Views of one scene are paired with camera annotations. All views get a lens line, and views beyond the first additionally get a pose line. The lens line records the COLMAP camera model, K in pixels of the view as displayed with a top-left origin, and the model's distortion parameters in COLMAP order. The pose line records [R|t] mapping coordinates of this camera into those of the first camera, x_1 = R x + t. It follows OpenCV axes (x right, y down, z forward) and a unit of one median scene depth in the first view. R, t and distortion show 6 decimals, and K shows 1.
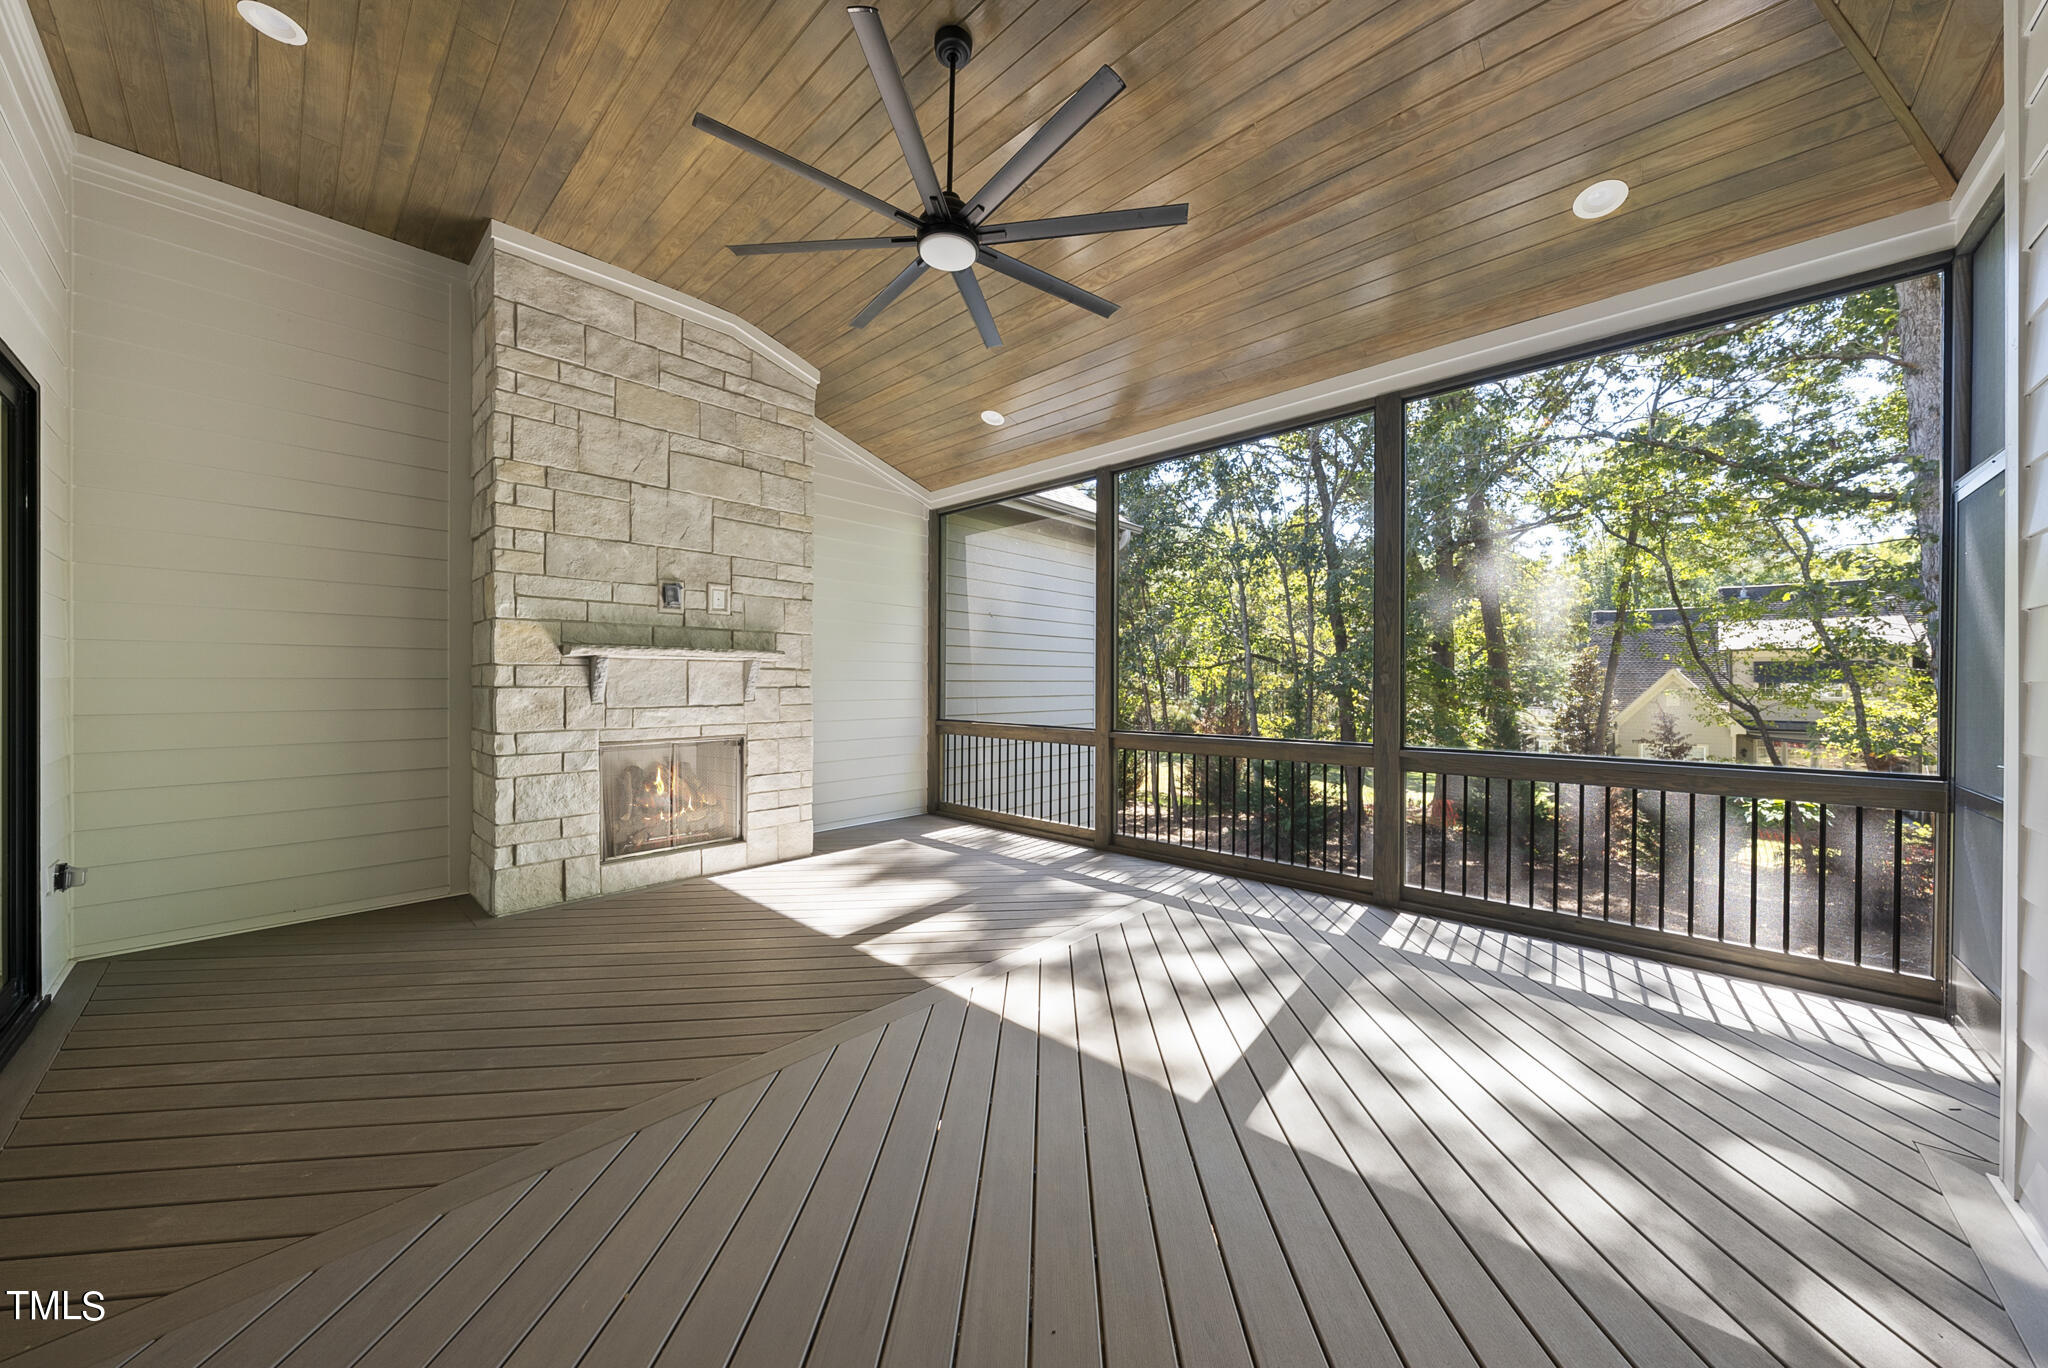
lens RADIAL K [[701.7, 0, 1031.6], [0, 701.7, 682.3], [0, 0, 1]] dist [0.001681, -0.000172]
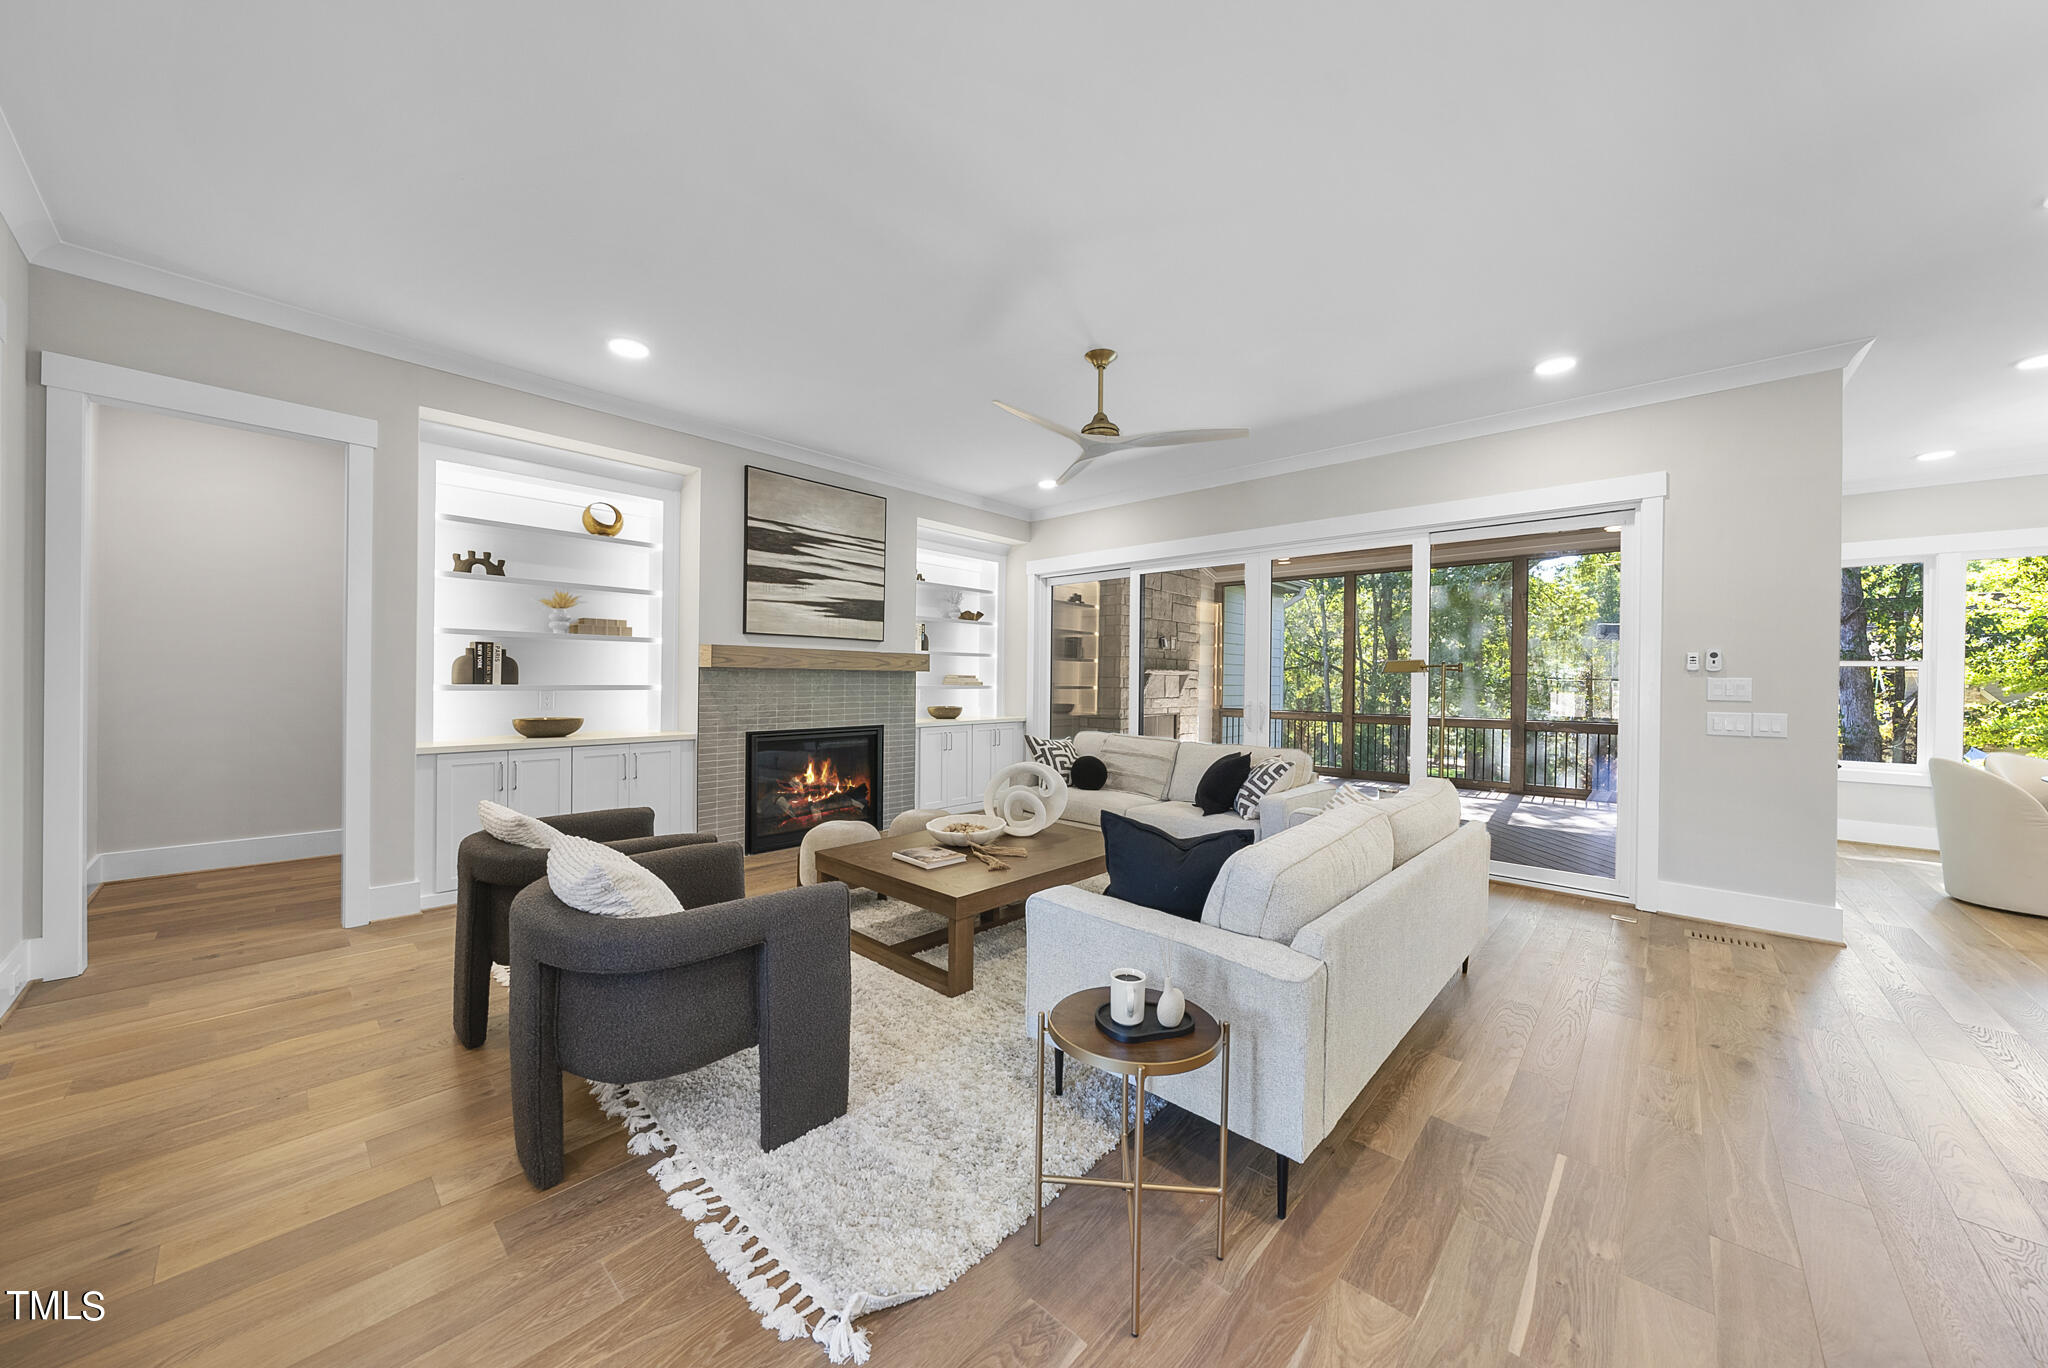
lens RADIAL K [[708.7, 0, 1032.8], [0, 708.7, 684.1], [0, 0, 1]] dist [-0.007631, -0.000140]
pose [[0.999995, -0.003261, -0.000289, -0.832296], [0.003259, 0.999975, -0.006199, 0.005869], [0.000309, 0.006198, 0.999981, -0.978521]]
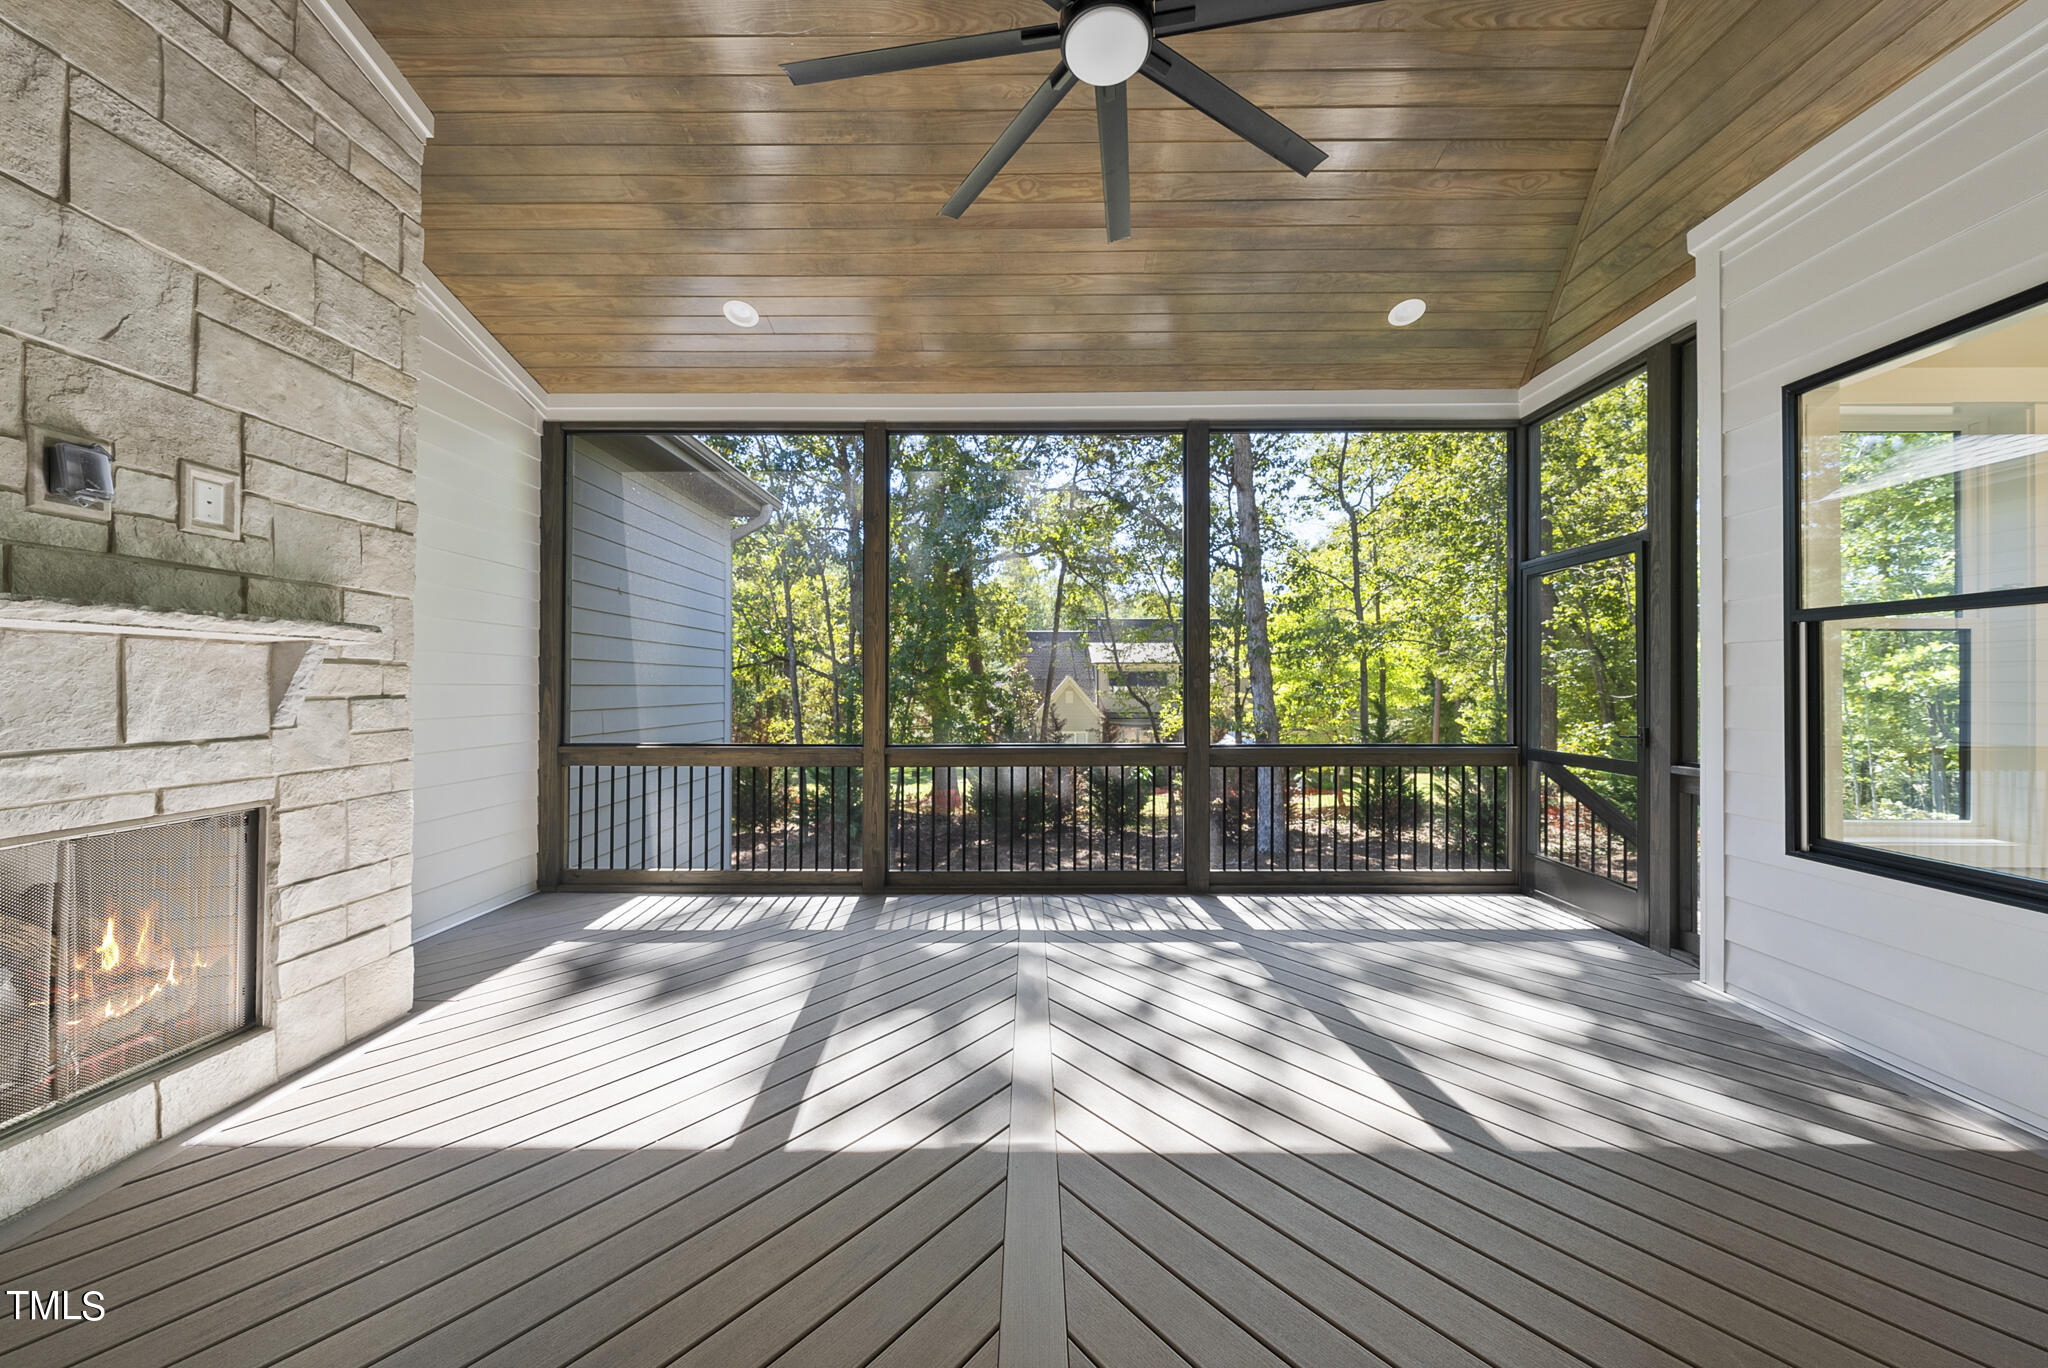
lens RADIAL K [[701.7, 0, 1031.6], [0, 701.7, 682.3], [0, 0, 1]] dist [0.001681, -0.000172]
pose [[0.742085, 0.002430, 0.670302, -0.354102], [0.001931, 0.999982, -0.005763, -0.000397], [-0.670303, 0.005571, 0.742066, 0.316820]]
